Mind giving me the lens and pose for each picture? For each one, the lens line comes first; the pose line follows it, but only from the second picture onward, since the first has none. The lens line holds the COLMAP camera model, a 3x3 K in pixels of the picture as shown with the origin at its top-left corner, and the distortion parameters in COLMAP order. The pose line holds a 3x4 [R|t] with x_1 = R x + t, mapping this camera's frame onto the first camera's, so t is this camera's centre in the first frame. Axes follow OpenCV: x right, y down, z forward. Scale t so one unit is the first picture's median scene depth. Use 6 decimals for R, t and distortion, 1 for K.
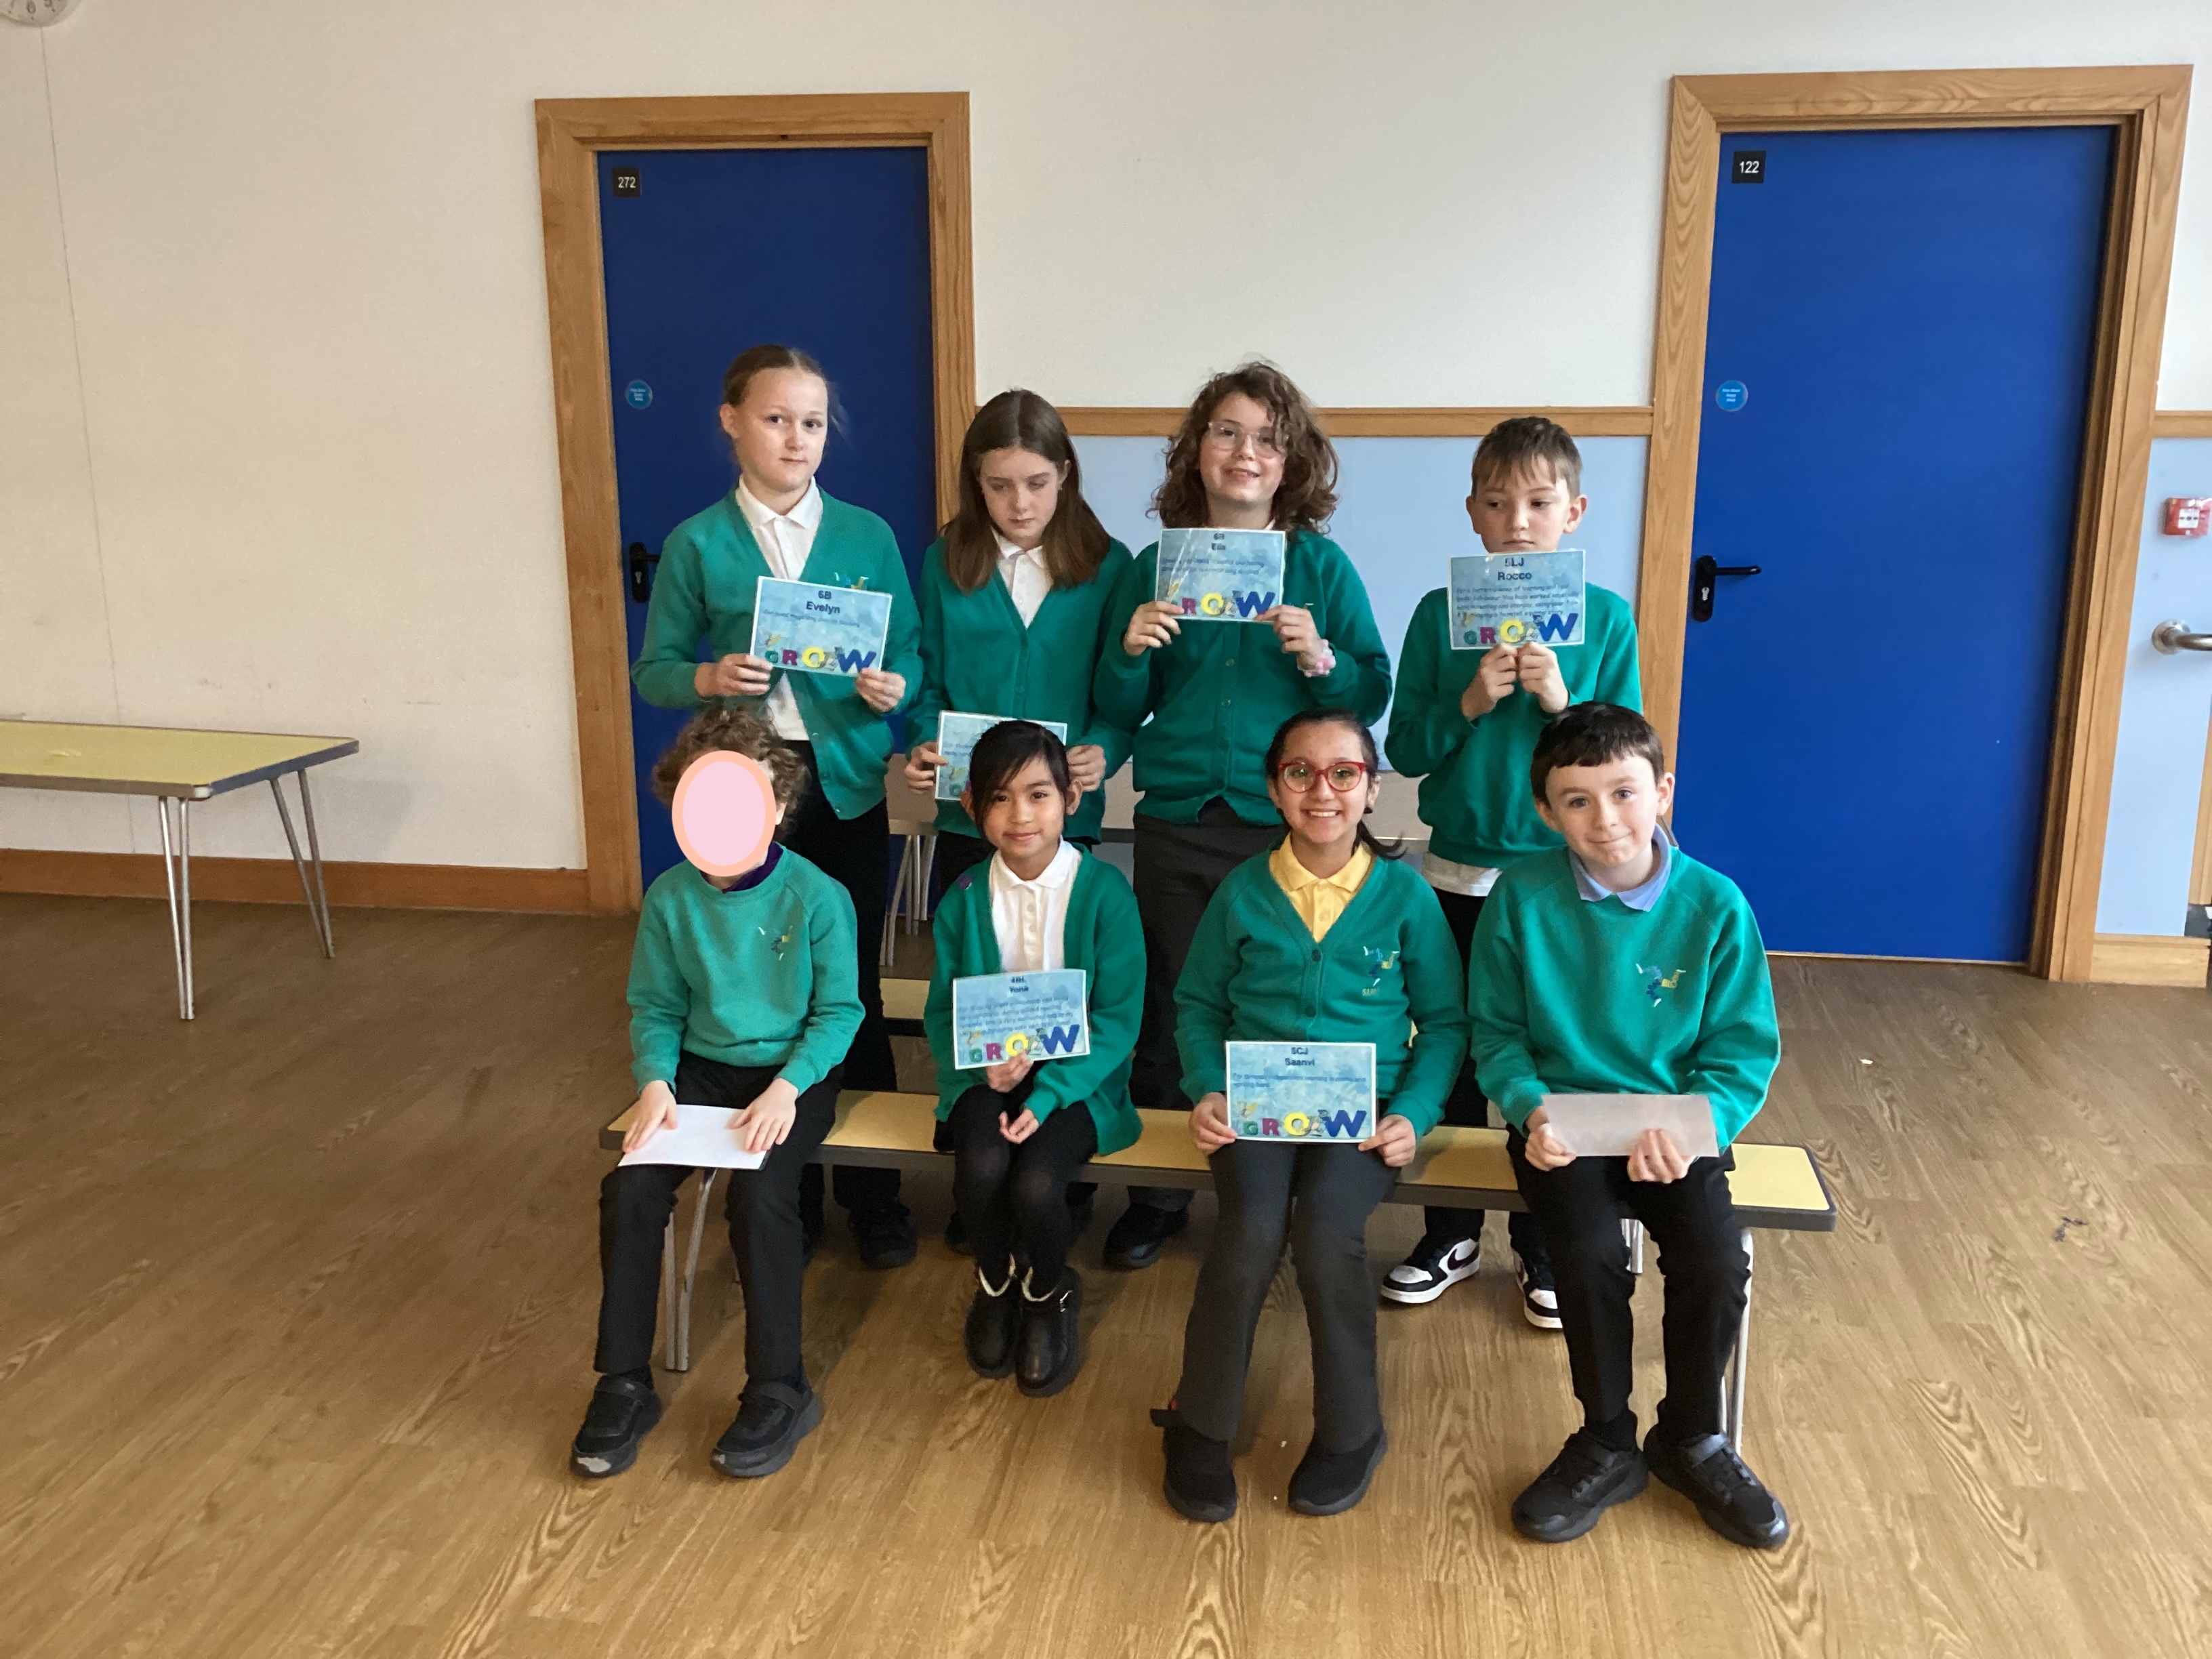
lens RADIAL K [[1975.2, 0, 1123.1], [0, 1975.2, 850.1], [0, 0, 1]] dist [0.067083, -0.115838]
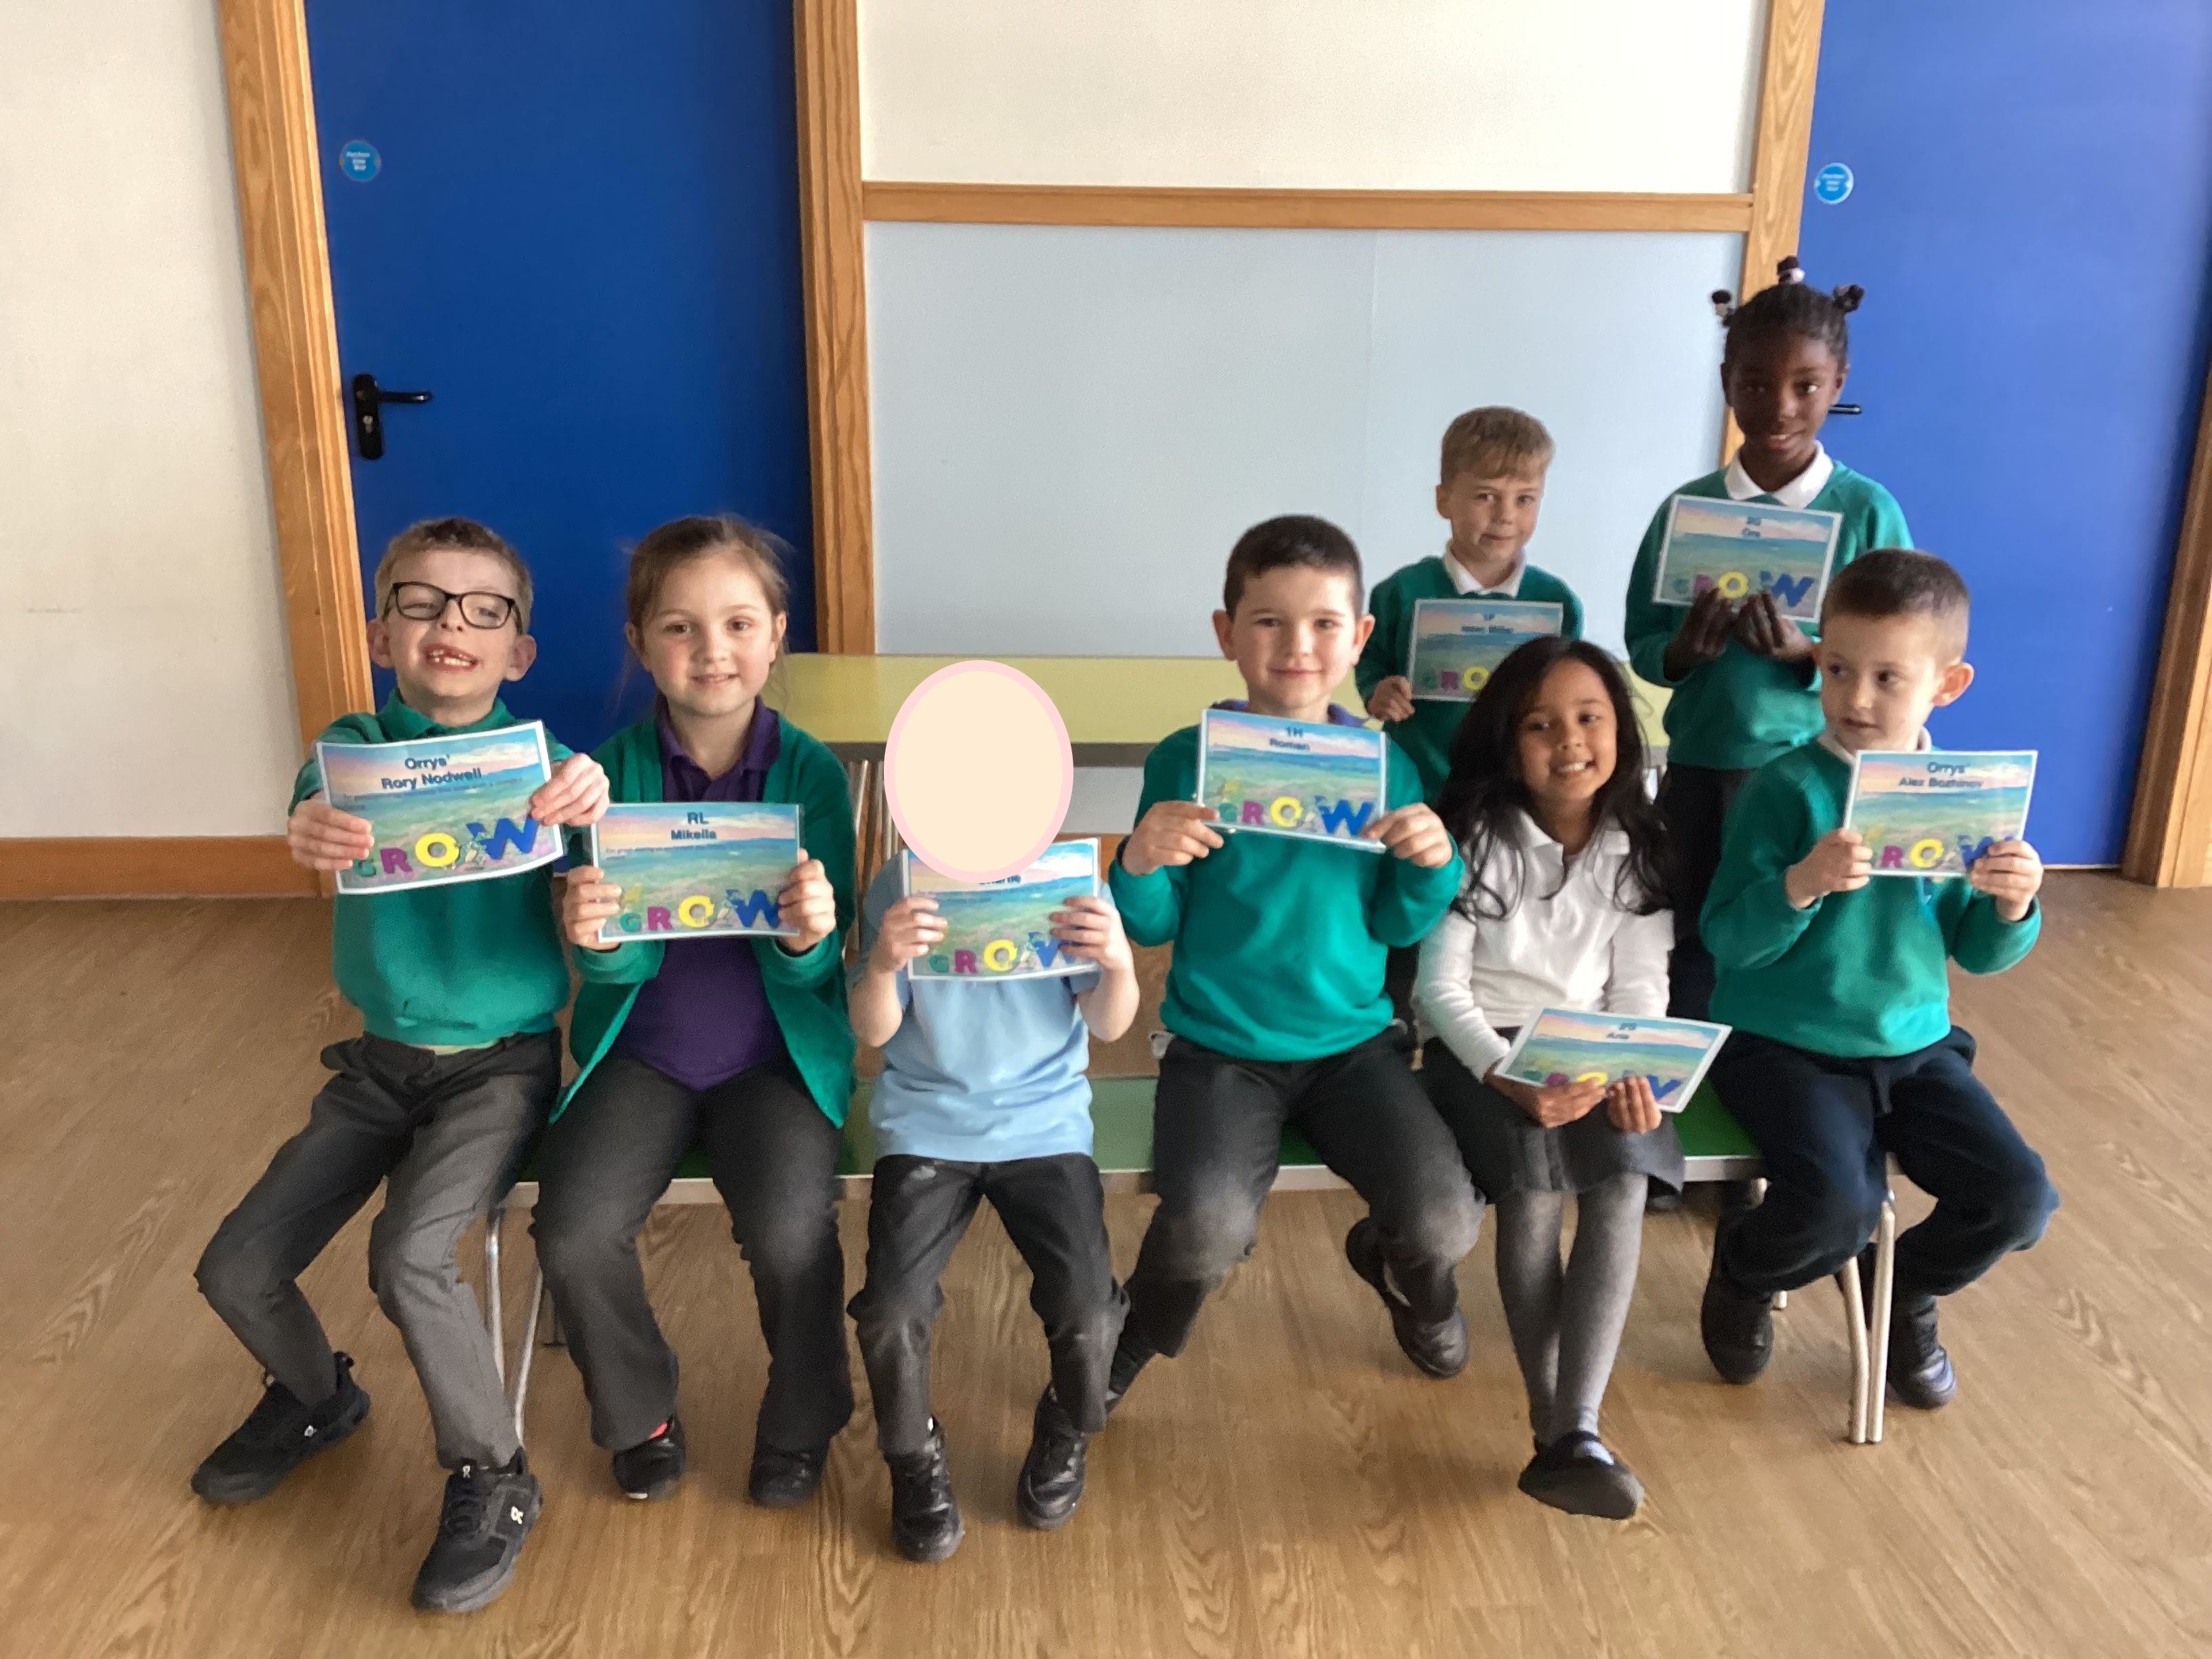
lens RADIAL K [[1975.2, 0, 1092.6], [0, 1975.2, 838.5], [0, 0, 1]] dist [0.067083, -0.115838]
pose [[0.977797, -0.050440, 0.203396, -0.169793], [0.036120, 0.996640, 0.073513, -0.039216], [-0.206420, -0.064534, 0.976333, 0.284506]]
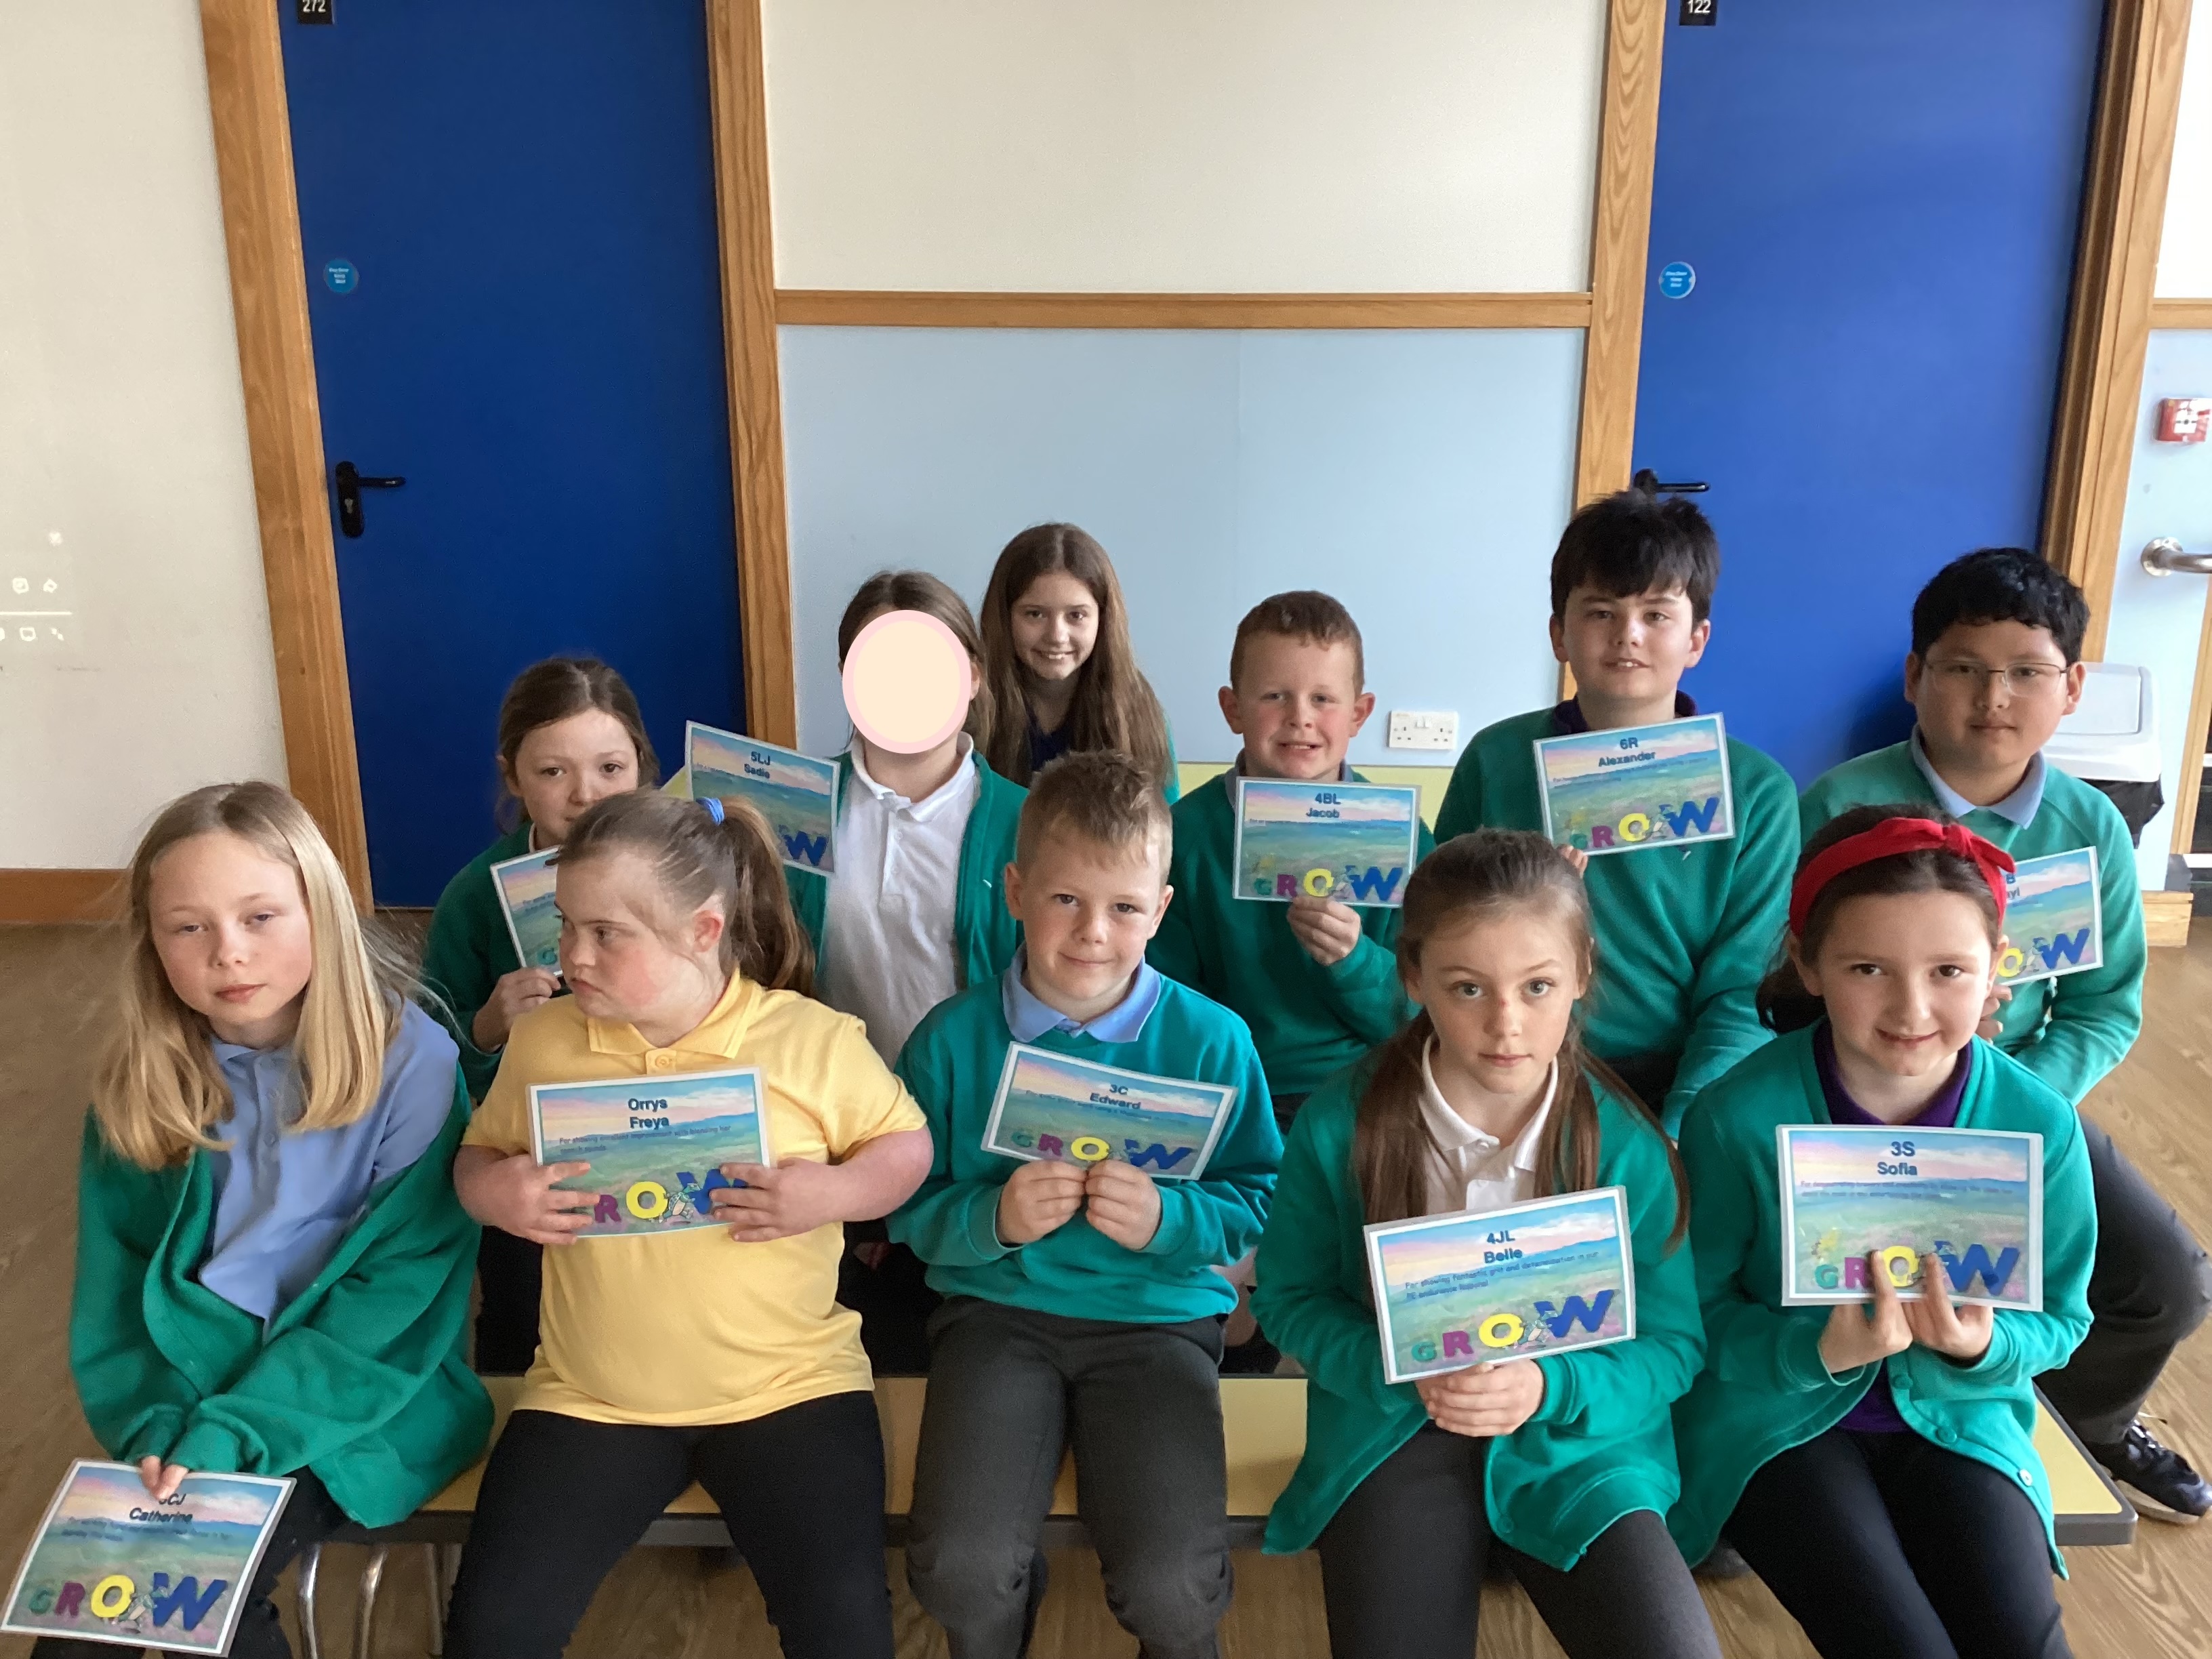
lens RADIAL K [[1975.2, 0, 1124.7], [0, 1975.2, 851.9], [0, 0, 1]] dist [0.067083, -0.115838]
pose [[0.991467, -0.034756, 0.125637, -0.047858], [0.028155, 0.998147, 0.053940, -0.038933], [-0.127279, -0.049942, 0.990609, 0.184087]]
